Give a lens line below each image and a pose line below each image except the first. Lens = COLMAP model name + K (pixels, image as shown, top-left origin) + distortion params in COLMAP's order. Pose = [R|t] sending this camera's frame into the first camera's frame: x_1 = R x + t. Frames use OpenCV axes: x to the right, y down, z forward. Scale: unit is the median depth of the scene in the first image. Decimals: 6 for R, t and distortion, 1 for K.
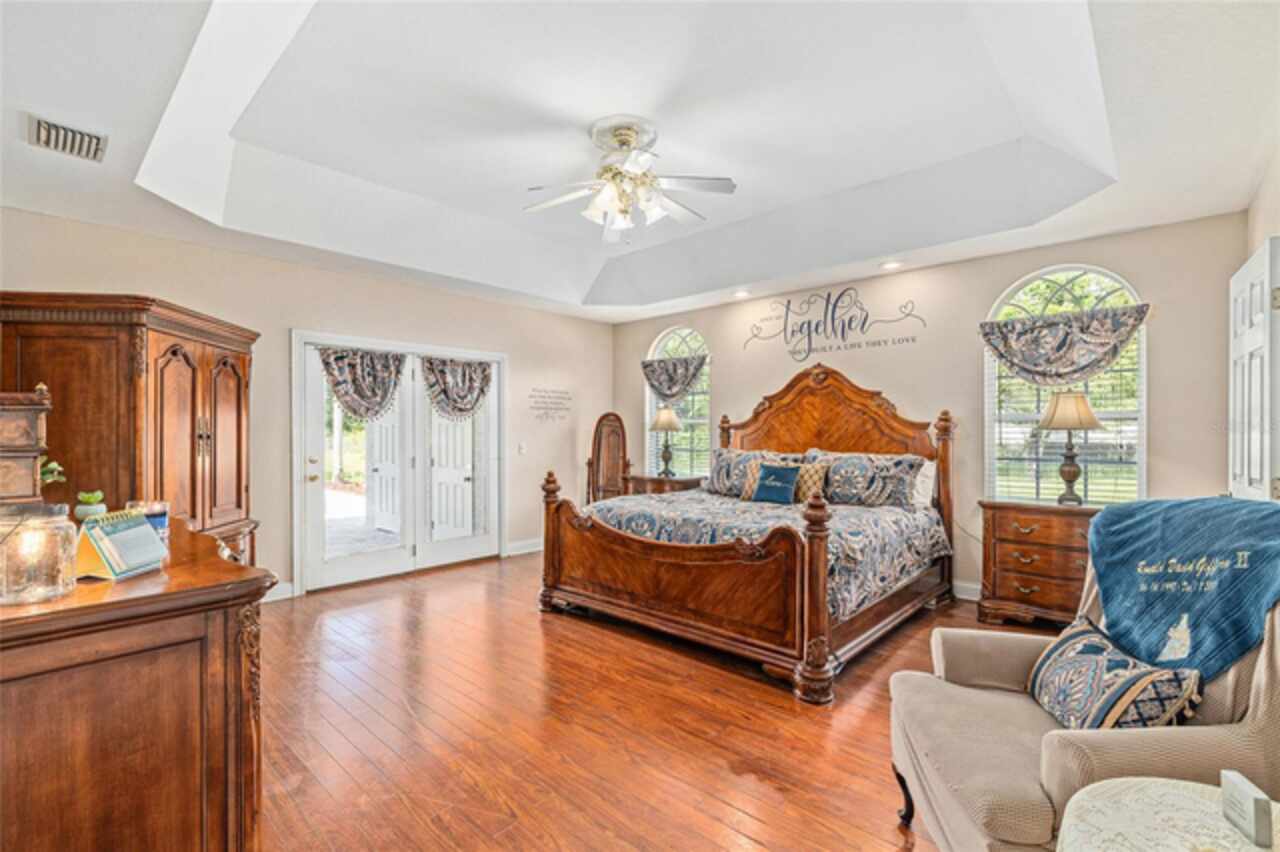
lens RADIAL K [[568.0, 0, 644.0], [0, 568.0, 431.4], [0, 0, 1]] dist [-0.002227, 0.000755]
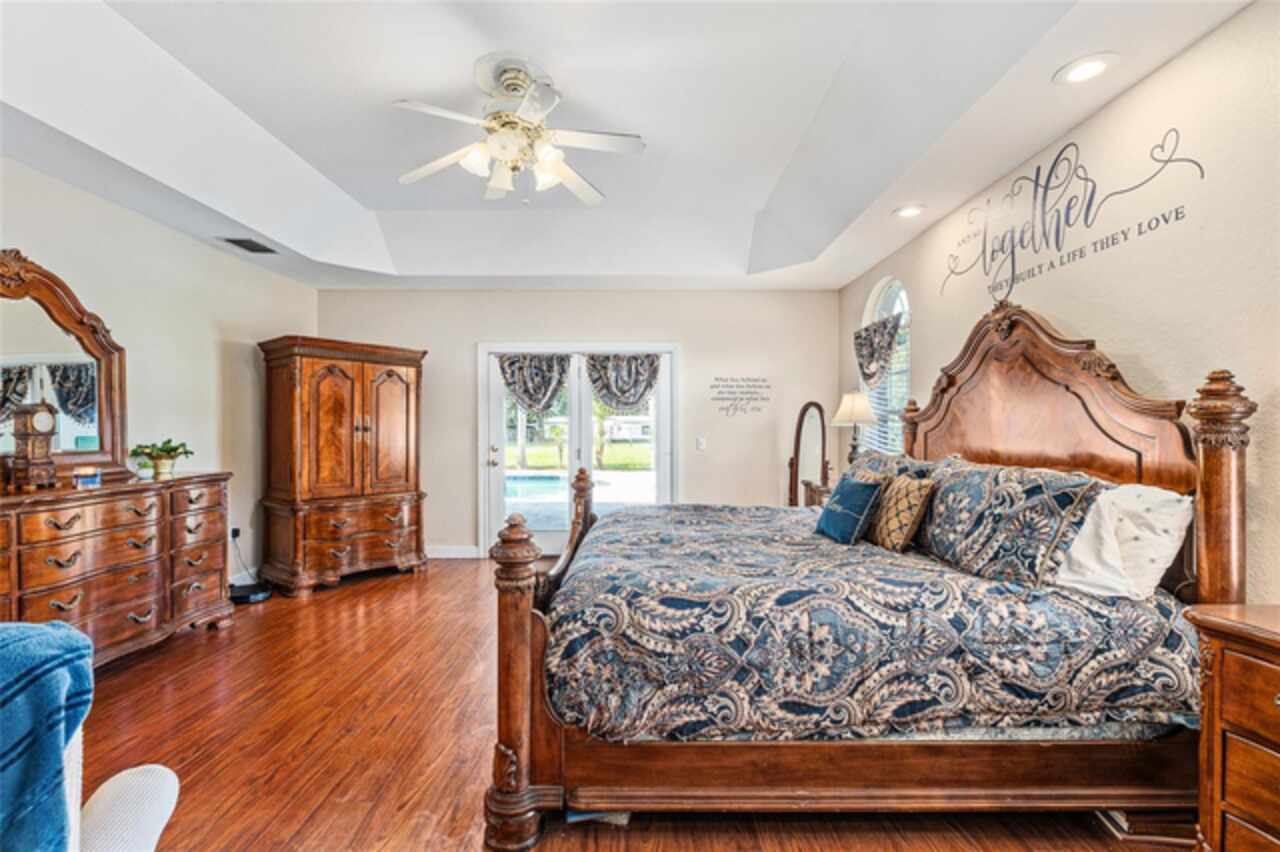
lens RADIAL K [[568.0, 0, 645.5], [0, 568.0, 427.3], [0, 0, 1]] dist [-0.002227, 0.000755]
pose [[0.679715, 0.001116, -0.733476, 0.471116], [0.000284, 0.999998, 0.001784, 0.002098], [0.733477, -0.001421, 0.679713, 0.363401]]
